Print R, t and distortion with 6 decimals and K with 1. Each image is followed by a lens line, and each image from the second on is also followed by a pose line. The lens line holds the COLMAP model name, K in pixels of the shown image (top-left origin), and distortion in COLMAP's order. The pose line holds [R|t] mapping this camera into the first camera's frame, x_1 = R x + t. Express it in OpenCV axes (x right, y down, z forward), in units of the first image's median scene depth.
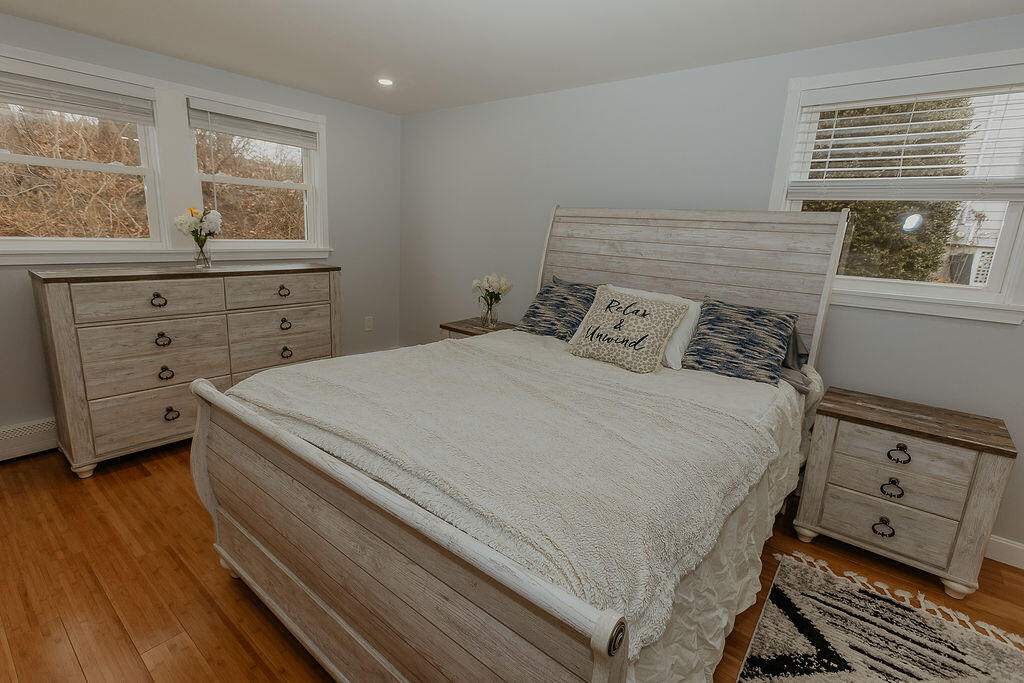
lens RADIAL K [[474.4, 0, 501.8], [0, 474.4, 336.1], [0, 0, 1]] dist [-0.002579, 0.002647]
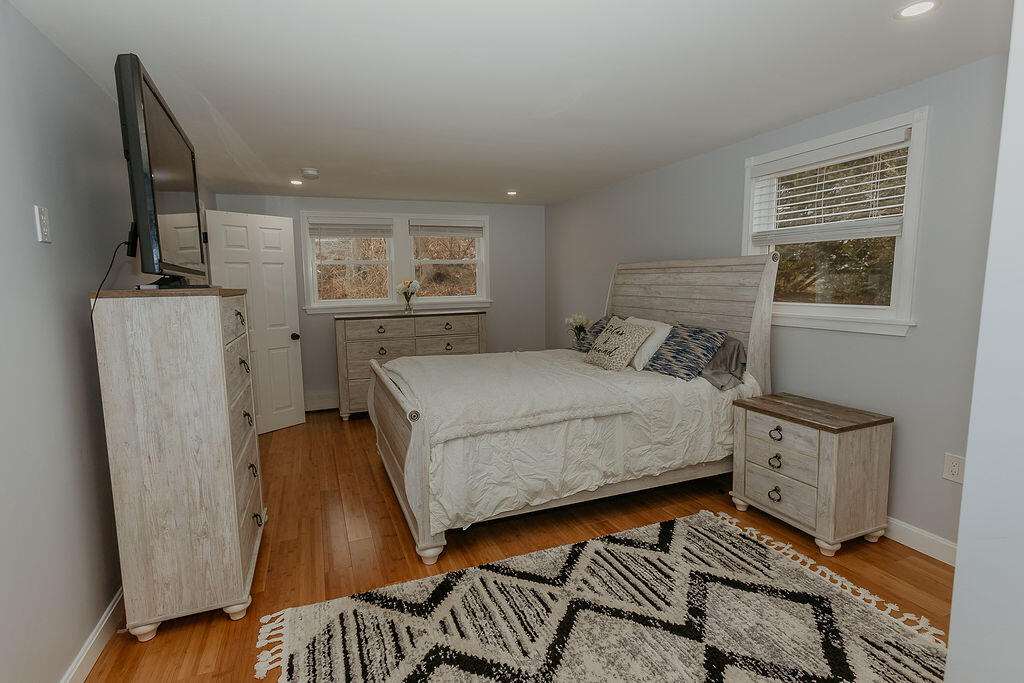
lens RADIAL K [[474.4, 0, 511.9], [0, 474.4, 339.9], [0, 0, 1]] dist [-0.002579, 0.002647]
pose [[0.880185, 0.000139, -0.474631, 0.669740], [-0.051304, 0.994169, -0.094850, 0.125266], [0.471850, 0.107836, 0.875059, -0.425560]]
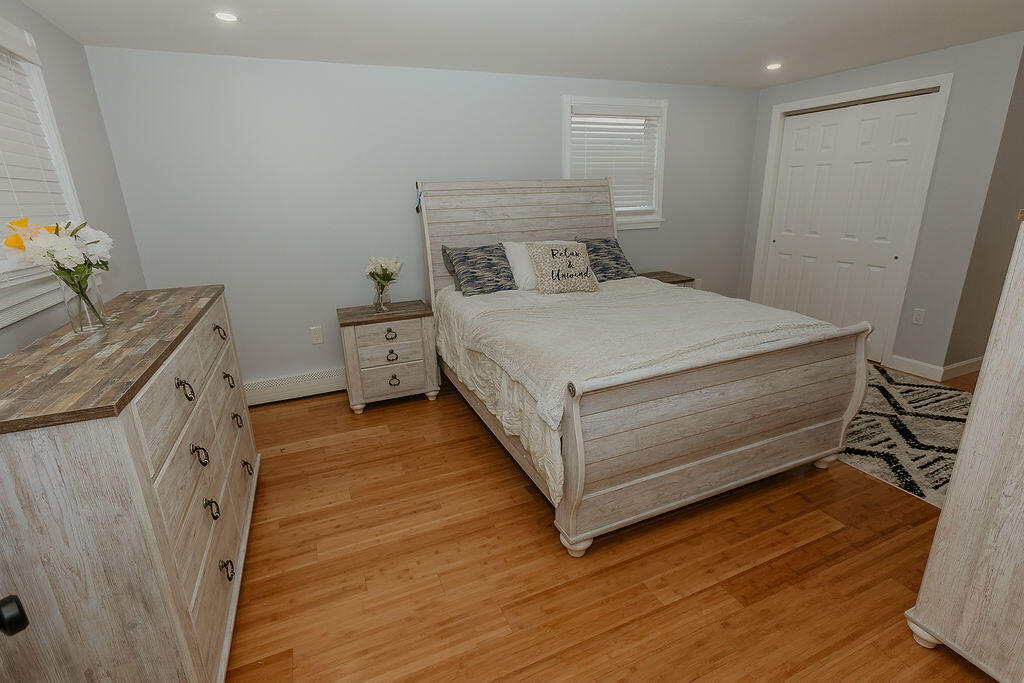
lens RADIAL K [[474.4, 0, 503.3], [0, 474.4, 337.7], [0, 0, 1]] dist [-0.002579, 0.002647]
pose [[0.473104, -0.316415, 0.822225, -1.066859], [0.245931, 0.943611, 0.221620, -0.177714], [-0.845985, 0.097361, 0.524242, 0.426956]]
